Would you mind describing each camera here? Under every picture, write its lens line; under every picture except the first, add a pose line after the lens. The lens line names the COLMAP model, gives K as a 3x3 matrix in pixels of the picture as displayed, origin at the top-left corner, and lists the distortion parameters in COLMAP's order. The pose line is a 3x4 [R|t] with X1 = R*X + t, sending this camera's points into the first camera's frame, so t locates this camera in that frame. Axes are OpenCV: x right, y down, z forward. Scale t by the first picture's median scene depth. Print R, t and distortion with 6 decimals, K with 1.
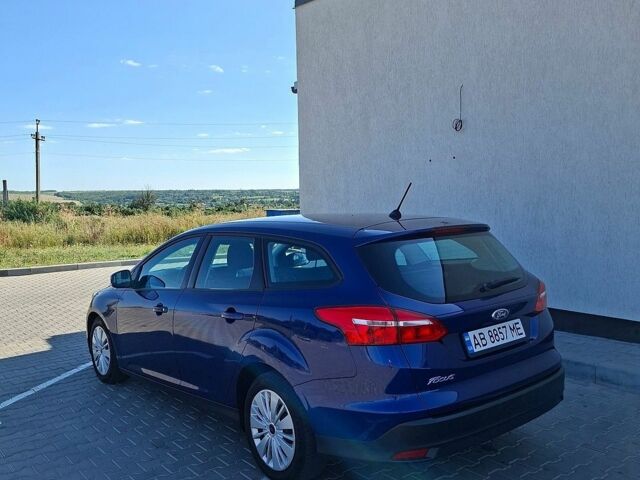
lens RADIAL K [[602.8, 0, 320.0], [0, 602.8, 240.0], [0, 0, 1]] dist [0.170667, -0.356962]
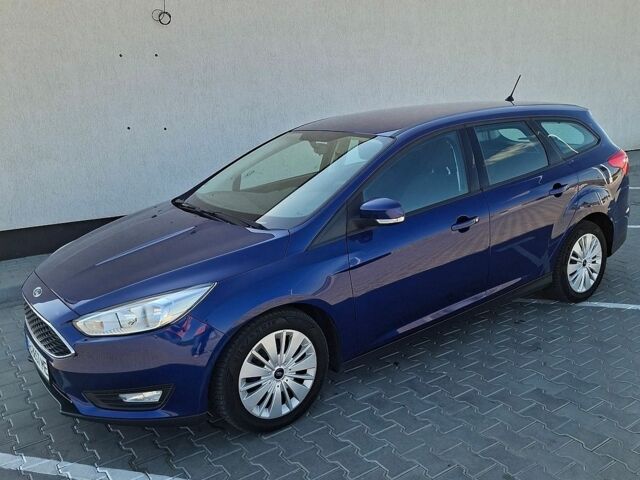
lens RADIAL K [[602.8, 0, 320.0], [0, 602.8, 240.0], [0, 0, 1]] dist [0.170667, -0.356962]
pose [[0.035704, -0.204522, 0.978211, -0.851816], [0.103505, 0.974327, 0.199932, -0.036136], [-0.993988, 0.094111, 0.055956, 0.924023]]
